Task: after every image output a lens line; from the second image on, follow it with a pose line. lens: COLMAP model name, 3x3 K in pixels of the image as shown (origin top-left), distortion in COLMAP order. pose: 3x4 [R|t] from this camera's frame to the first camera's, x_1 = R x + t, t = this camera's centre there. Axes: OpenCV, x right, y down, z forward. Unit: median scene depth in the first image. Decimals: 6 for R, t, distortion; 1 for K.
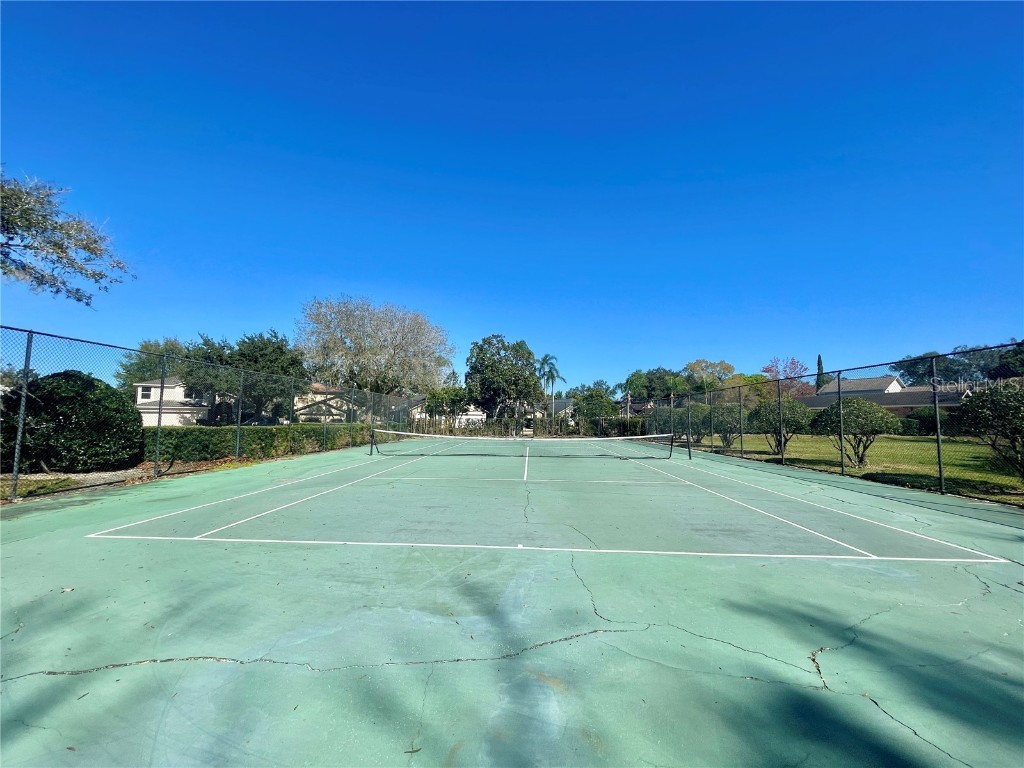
lens RADIAL K [[410.3, 0, 512.0], [0, 410.3, 384.0], [0, 0, 1]] dist [-0.000140, -0.000007]
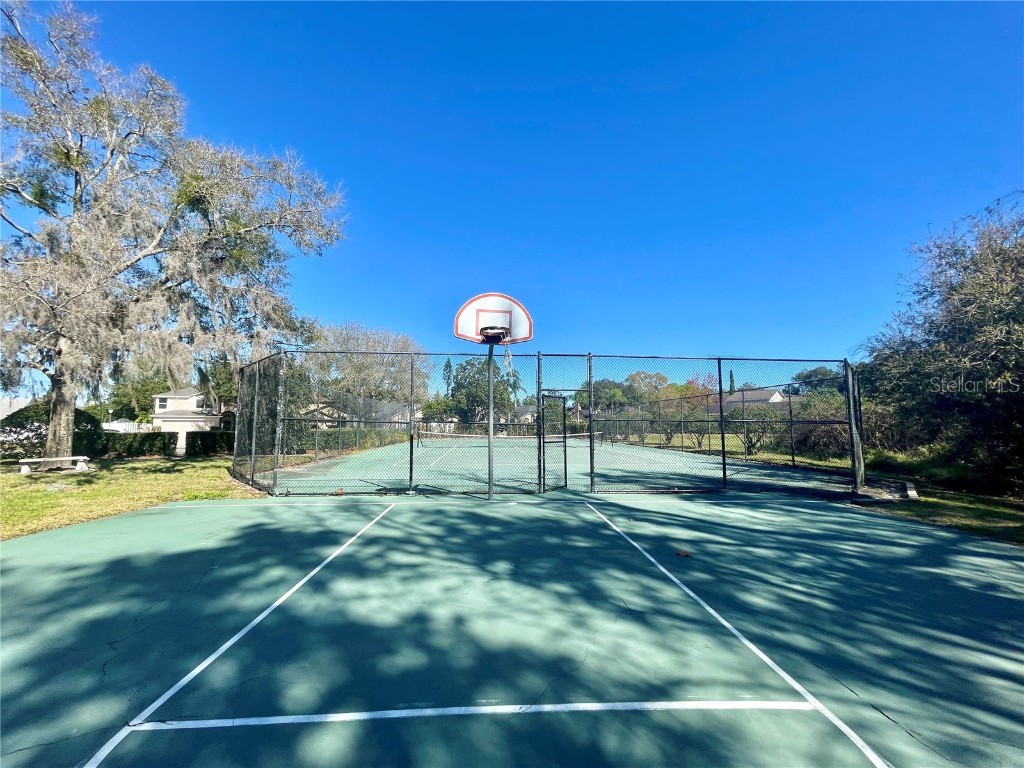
lens RADIAL K [[410.3, 0, 512.0], [0, 410.3, 384.0], [0, 0, 1]] dist [-0.000140, -0.000007]
pose [[0.993660, 0.003400, 0.112375, -0.054244], [-0.002049, 0.999924, -0.012137, -0.018528], [-0.112407, 0.011830, 0.993592, -0.211110]]
